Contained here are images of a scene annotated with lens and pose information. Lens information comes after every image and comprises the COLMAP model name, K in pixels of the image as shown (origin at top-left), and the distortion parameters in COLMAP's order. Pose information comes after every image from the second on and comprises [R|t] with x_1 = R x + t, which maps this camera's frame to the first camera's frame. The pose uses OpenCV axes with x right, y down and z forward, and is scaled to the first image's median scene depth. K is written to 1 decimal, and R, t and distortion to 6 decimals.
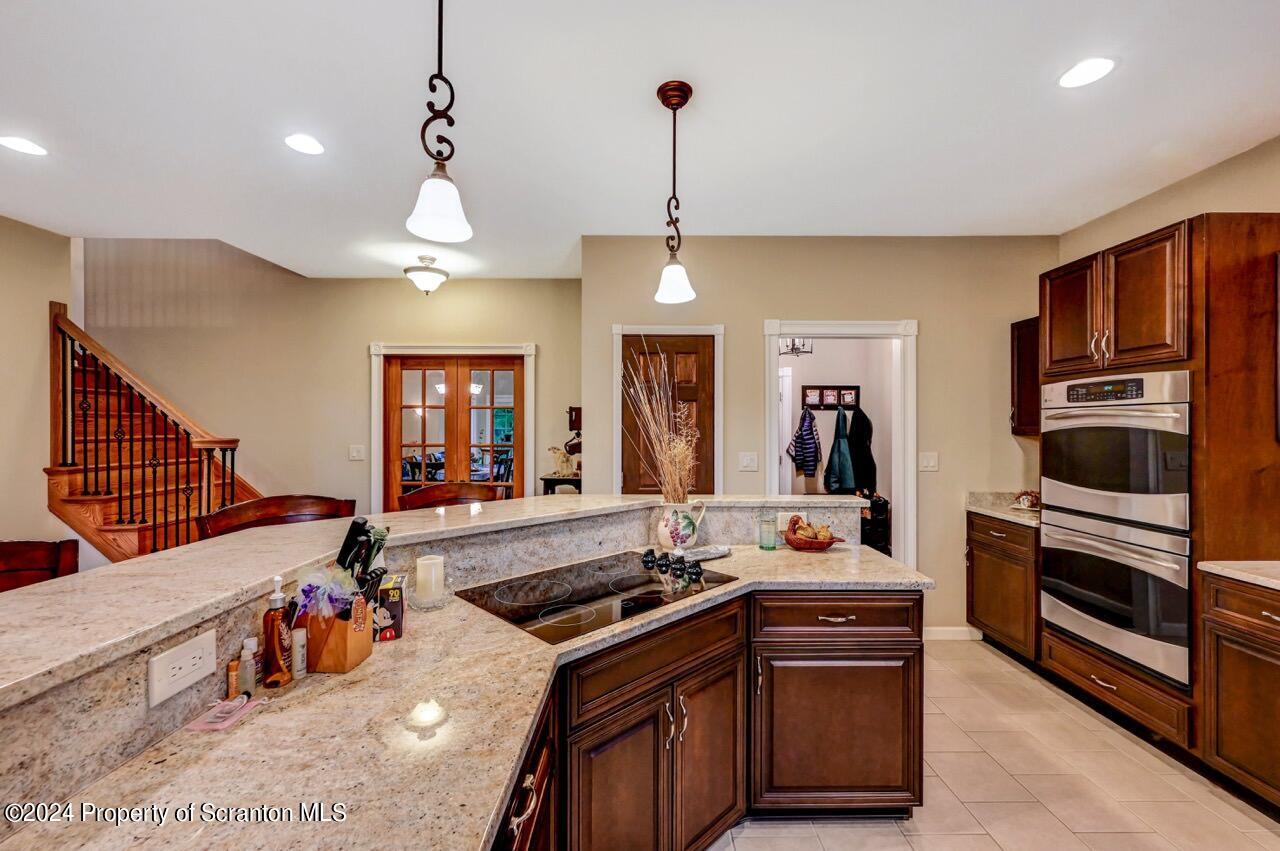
lens RADIAL K [[514.3, 0, 643.0], [0, 514.3, 425.3], [0, 0, 1]] dist [-0.002050, -0.000337]
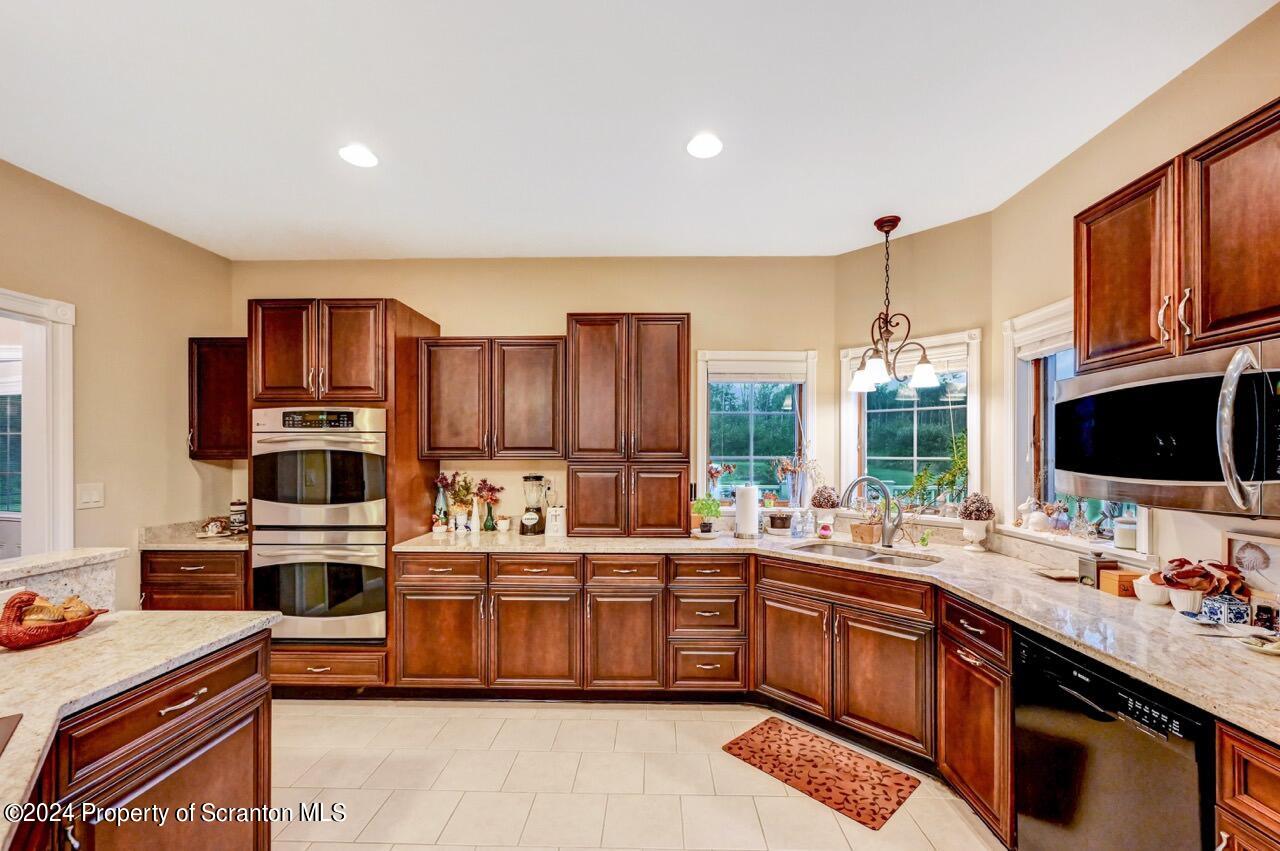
lens RADIAL K [[514.3, 0, 650.3], [0, 514.3, 455.8], [0, 0, 1]] dist [-0.002050, -0.000337]
pose [[0.035239, -0.005613, 0.999363, -0.241005], [-0.002898, 0.999979, 0.005718, 0.007104], [-0.999375, -0.003098, 0.035222, 0.205752]]
